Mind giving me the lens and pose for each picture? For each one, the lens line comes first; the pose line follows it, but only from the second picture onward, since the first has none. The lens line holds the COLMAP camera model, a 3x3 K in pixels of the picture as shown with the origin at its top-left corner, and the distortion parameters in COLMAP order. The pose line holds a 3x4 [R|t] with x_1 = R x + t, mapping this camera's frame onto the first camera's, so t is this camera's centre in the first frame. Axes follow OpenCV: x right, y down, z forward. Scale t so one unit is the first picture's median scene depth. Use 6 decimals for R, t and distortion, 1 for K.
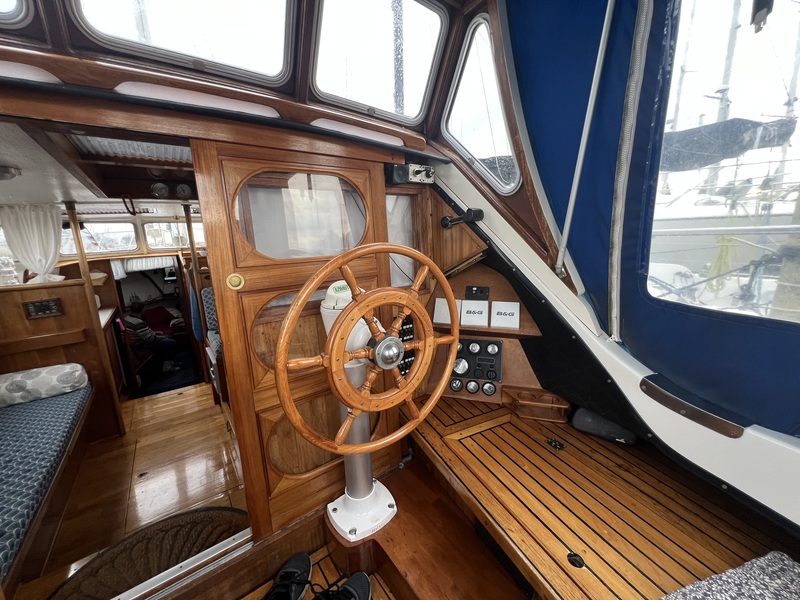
lens RADIAL K [[320.3, 0, 399.3], [0, 320.3, 301.0], [0, 0, 1]] dist [-0.001022, 0.000235]
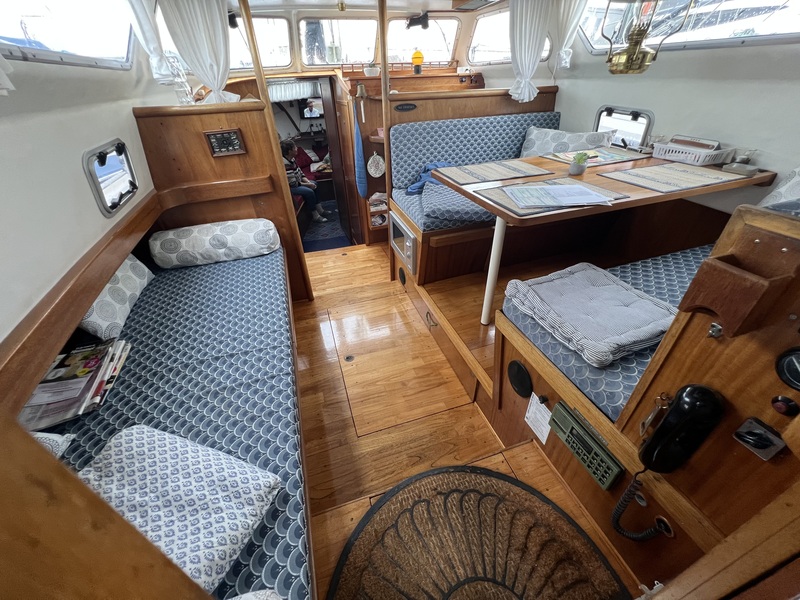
lens RADIAL K [[320.3, 0, 399.3], [0, 320.3, 301.0], [0, 0, 1]] dist [-0.001022, 0.000235]
pose [[0.949471, 0.189981, -0.249824, -0.450947], [-0.068369, 0.902067, 0.426146, 0.009724], [0.306318, -0.387533, 0.869475, 0.312286]]
